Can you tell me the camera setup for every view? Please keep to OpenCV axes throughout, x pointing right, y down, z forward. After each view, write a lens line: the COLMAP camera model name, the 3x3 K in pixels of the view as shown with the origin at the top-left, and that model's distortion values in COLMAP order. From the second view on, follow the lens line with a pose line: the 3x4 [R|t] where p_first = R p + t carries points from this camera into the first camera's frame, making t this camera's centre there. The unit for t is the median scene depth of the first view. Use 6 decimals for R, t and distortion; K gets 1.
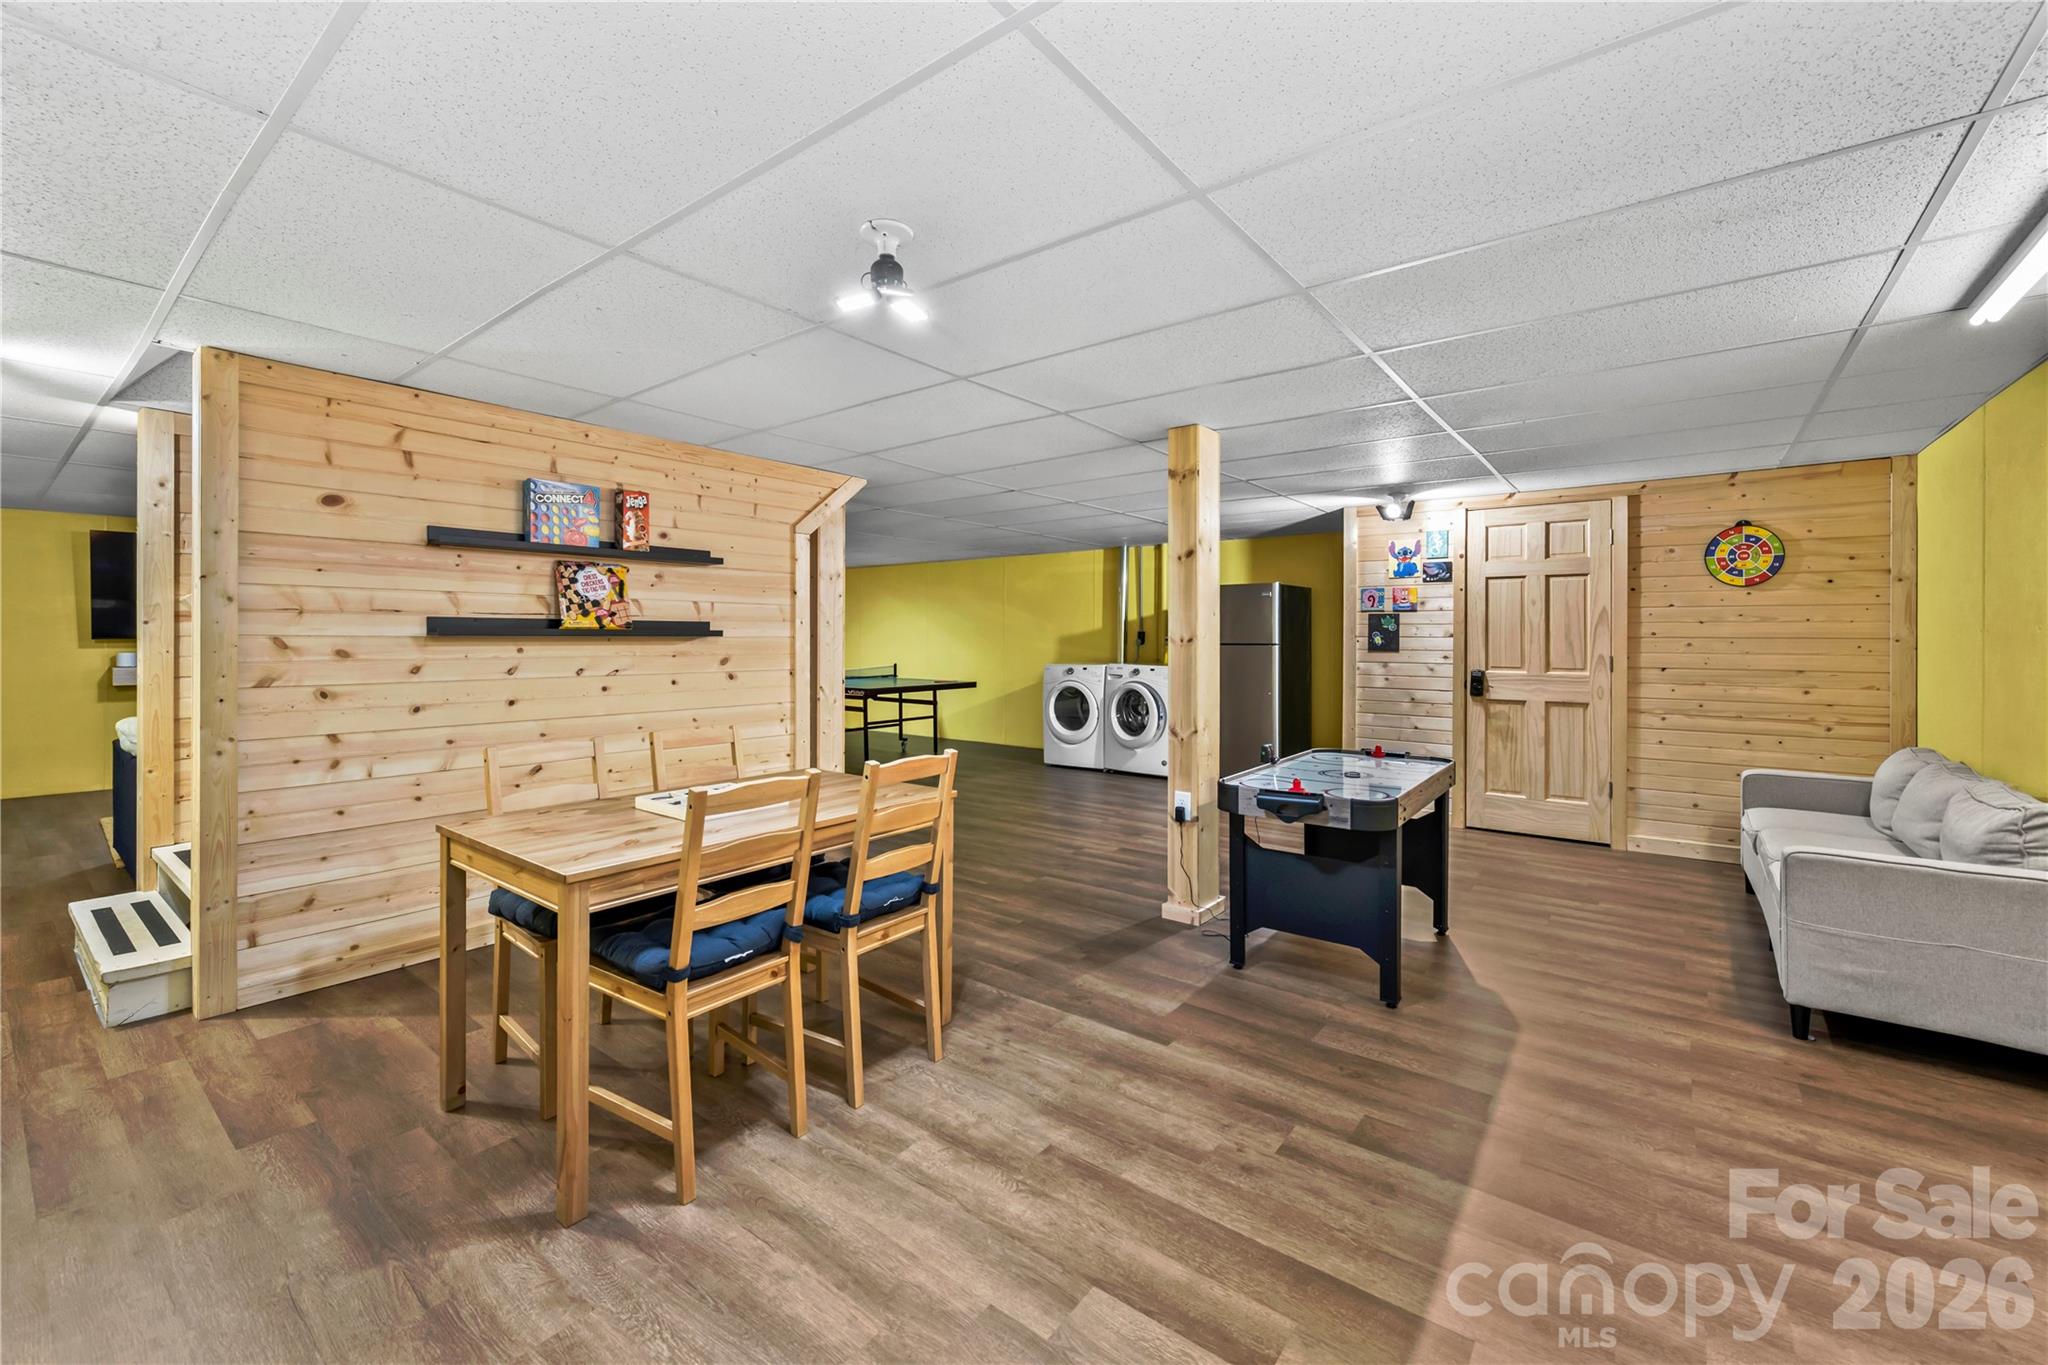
lens RADIAL K [[825.6, 0, 1023.8], [0, 825.6, 631.5], [0, 0, 1]] dist [0.000445, 0.000111]
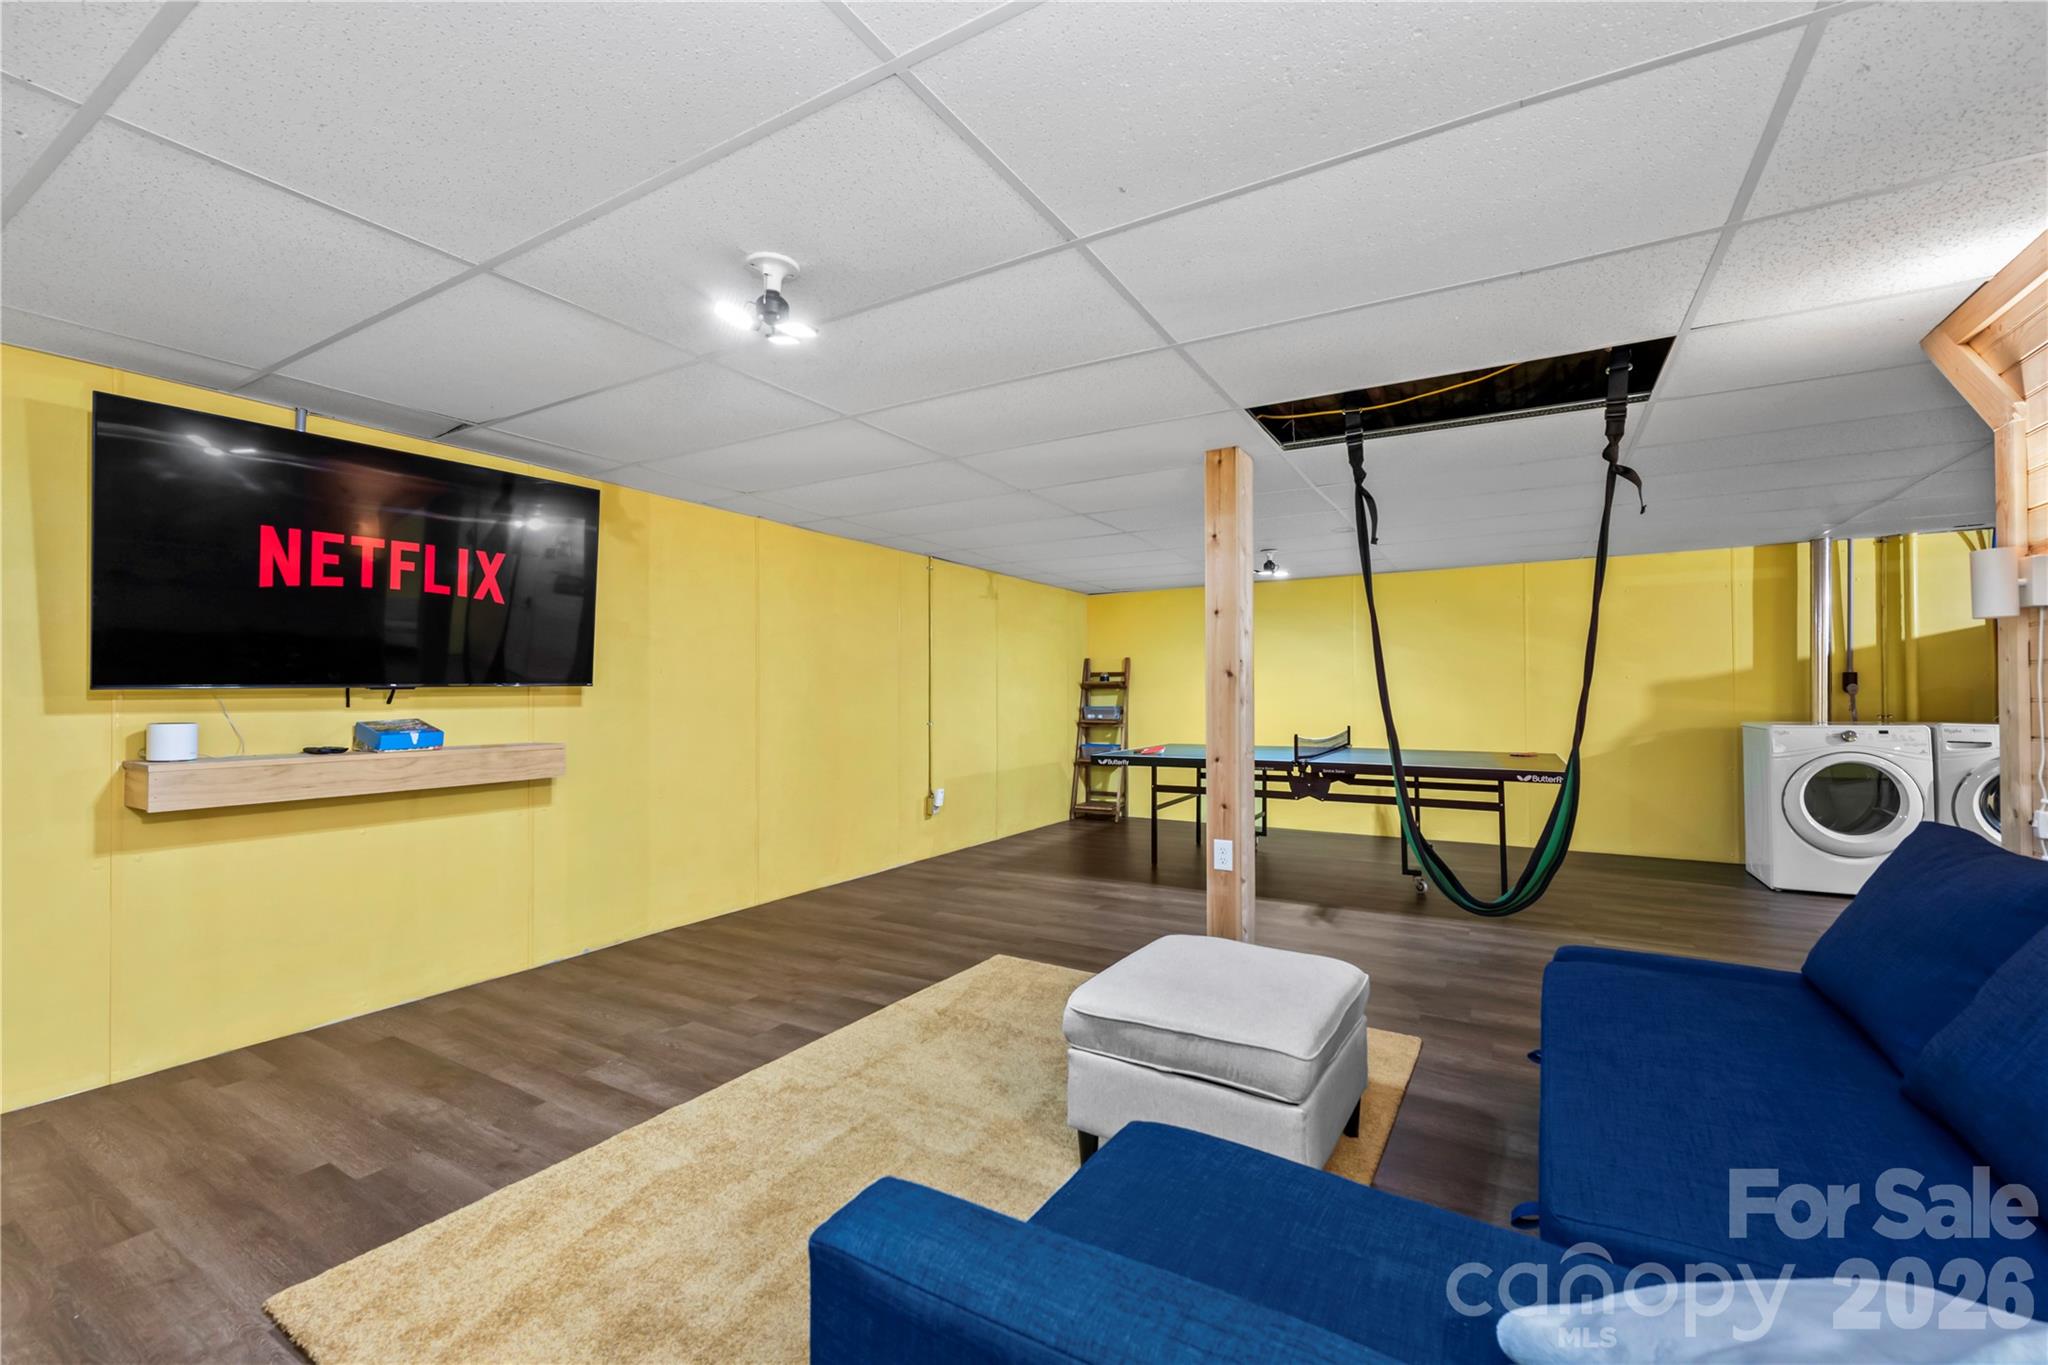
lens RADIAL K [[858.8, 0, 1024.0], [0, 858.8, 682.5], [0, 0, 1]] dist [-0.029184, -0.000258]
pose [[0.991725, -0.004806, 0.128288, -0.549877], [0.005805, 0.999956, -0.007414, 0.008289], [-0.128246, 0.008098, 0.991709, 0.420128]]
